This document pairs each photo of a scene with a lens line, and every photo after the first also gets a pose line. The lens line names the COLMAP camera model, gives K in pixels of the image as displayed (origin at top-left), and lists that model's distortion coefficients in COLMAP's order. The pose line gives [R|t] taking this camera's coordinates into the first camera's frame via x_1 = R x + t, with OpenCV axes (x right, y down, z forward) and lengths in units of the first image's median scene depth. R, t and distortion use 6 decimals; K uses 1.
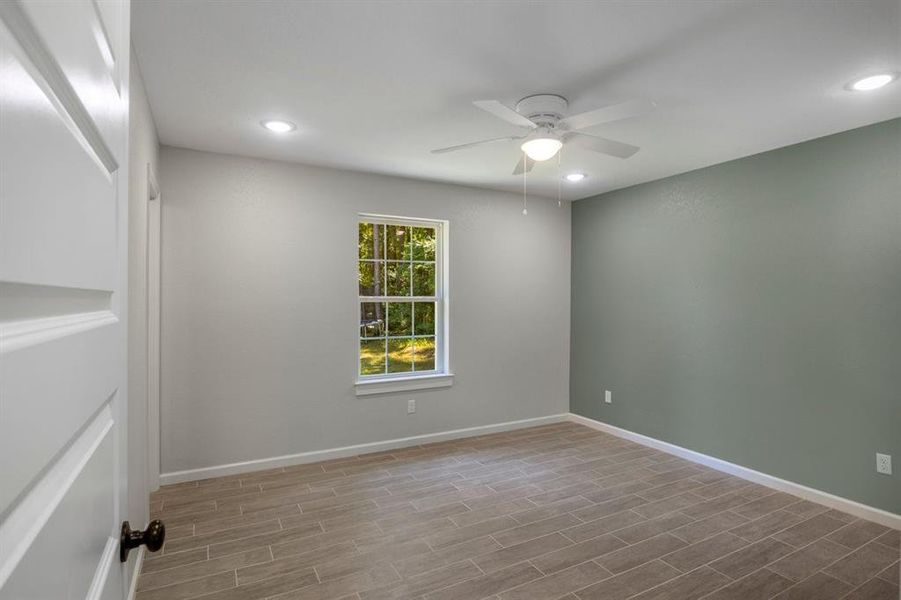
lens RADIAL K [[460.9, 0, 444.2], [0, 460.9, 297.7], [0, 0, 1]] dist [-0.007572, -0.000577]
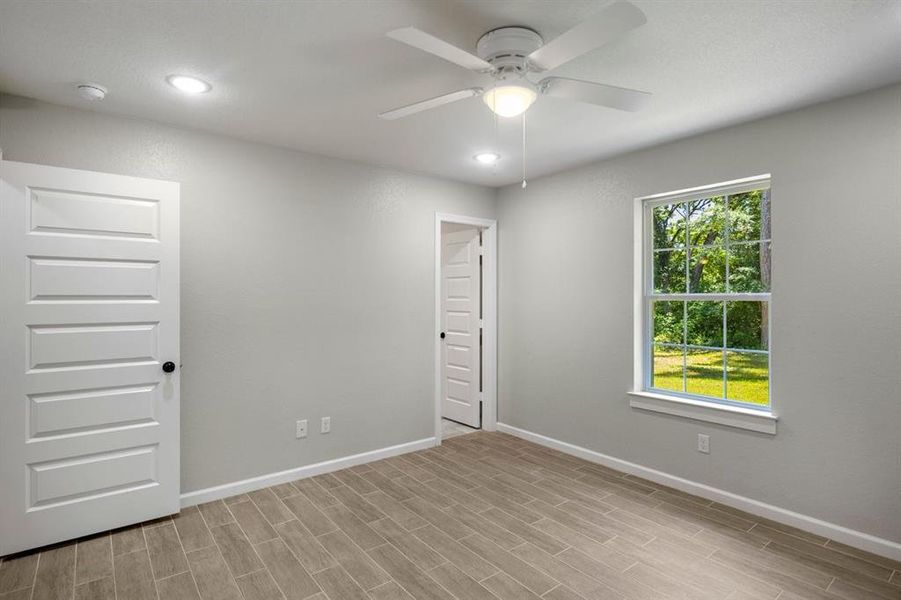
lens RADIAL K [[460.9, 0, 444.2], [0, 460.9, 297.7], [0, 0, 1]] dist [-0.007572, -0.000577]
pose [[0.163802, -0.000718, -0.986493, 0.712408], [0.003409, 0.999994, -0.000162, 0.003456], [0.986487, -0.003336, 0.163804, 0.579785]]
